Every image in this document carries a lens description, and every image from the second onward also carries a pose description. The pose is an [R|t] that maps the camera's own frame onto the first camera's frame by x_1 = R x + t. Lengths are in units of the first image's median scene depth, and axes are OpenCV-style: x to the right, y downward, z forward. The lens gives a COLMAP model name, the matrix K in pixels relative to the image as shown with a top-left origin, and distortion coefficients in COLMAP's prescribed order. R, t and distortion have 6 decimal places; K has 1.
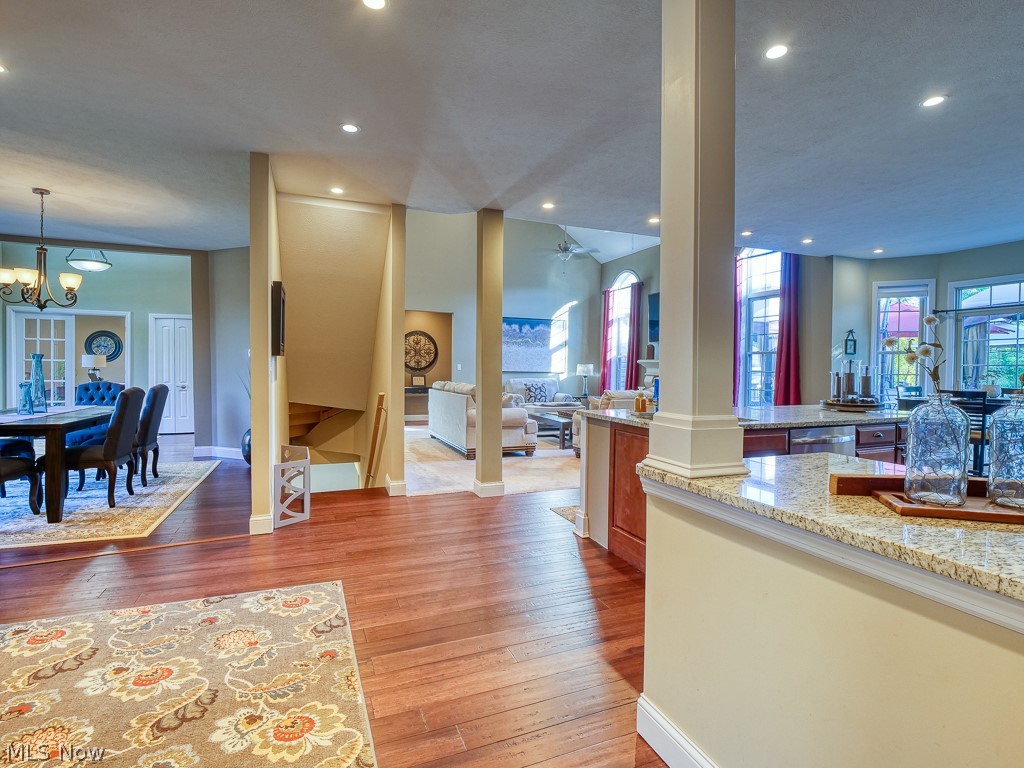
lens RADIAL K [[506.9, 0, 515.1], [0, 506.9, 383.1], [0, 0, 1]] dist [-0.017676, -0.000498]
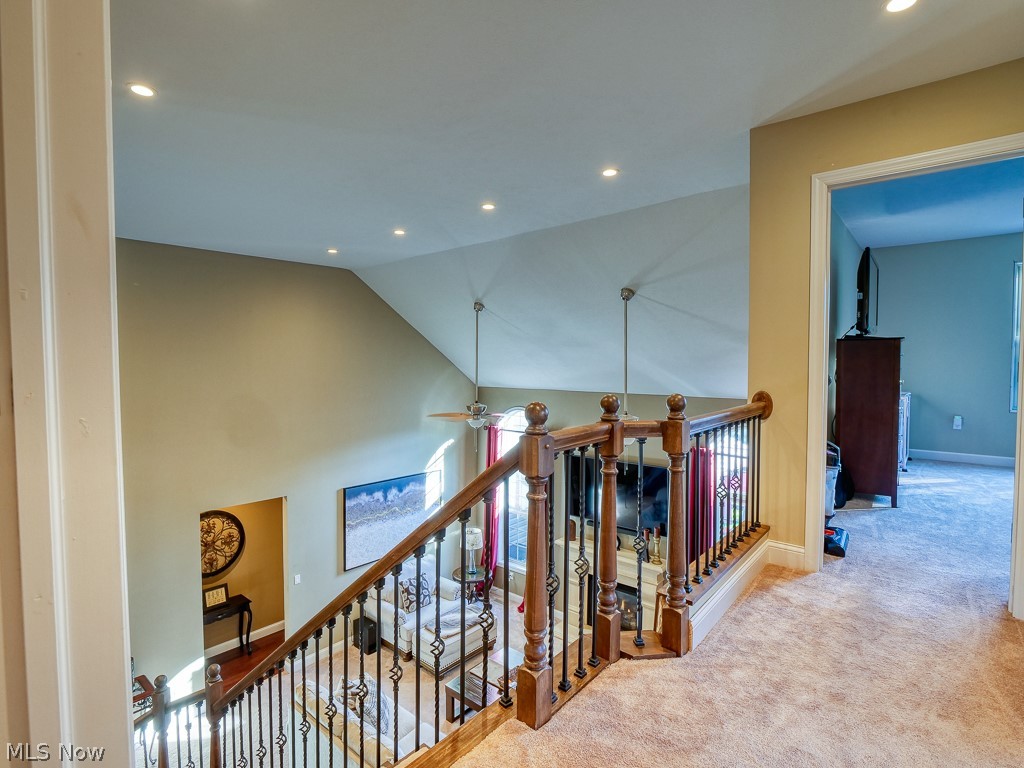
lens RADIAL K [[506.9, 0, 511.7], [0, 506.9, 382.0], [0, 0, 1]] dist [-0.017676, -0.000498]
pose [[0.884253, -0.025243, 0.466325, -0.152004], [0.020670, 0.999675, 0.014920, -0.265705], [-0.466550, -0.003554, 0.884487, 0.307354]]
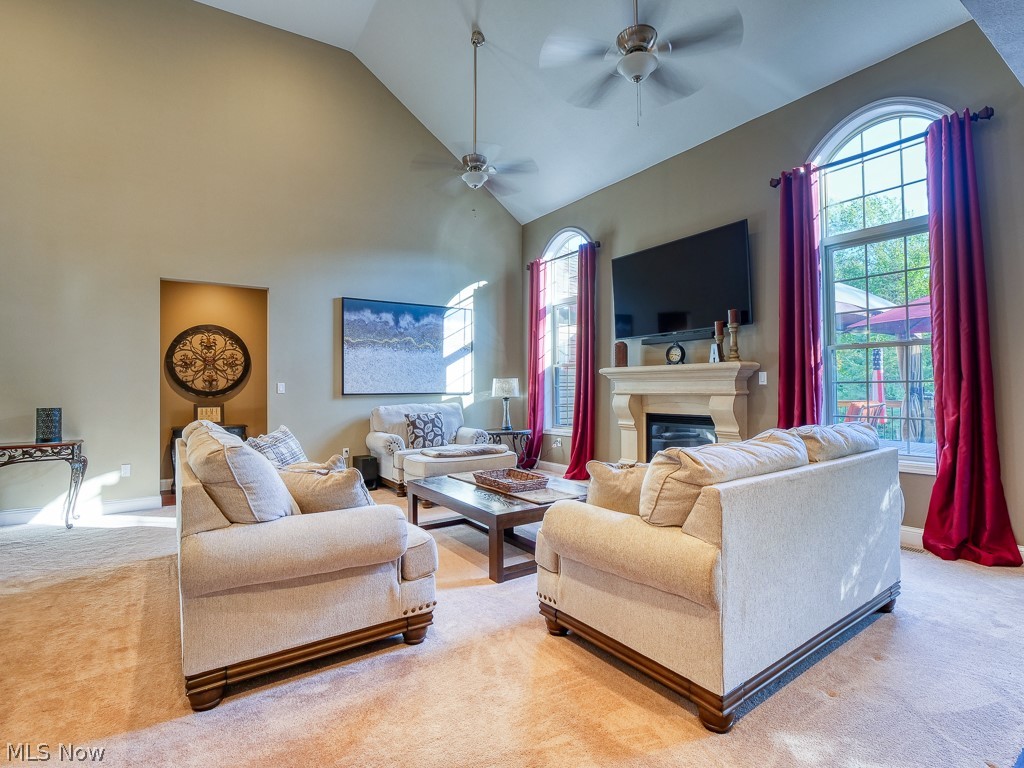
lens RADIAL K [[506.9, 0, 513.0], [0, 506.9, 385.6], [0, 0, 1]] dist [-0.017676, -0.000498]
pose [[0.975750, -0.020814, 0.217897, 0.013404], [0.028913, 0.999002, -0.034047, -0.007799], [-0.216971, 0.039521, 0.975378, 0.395645]]
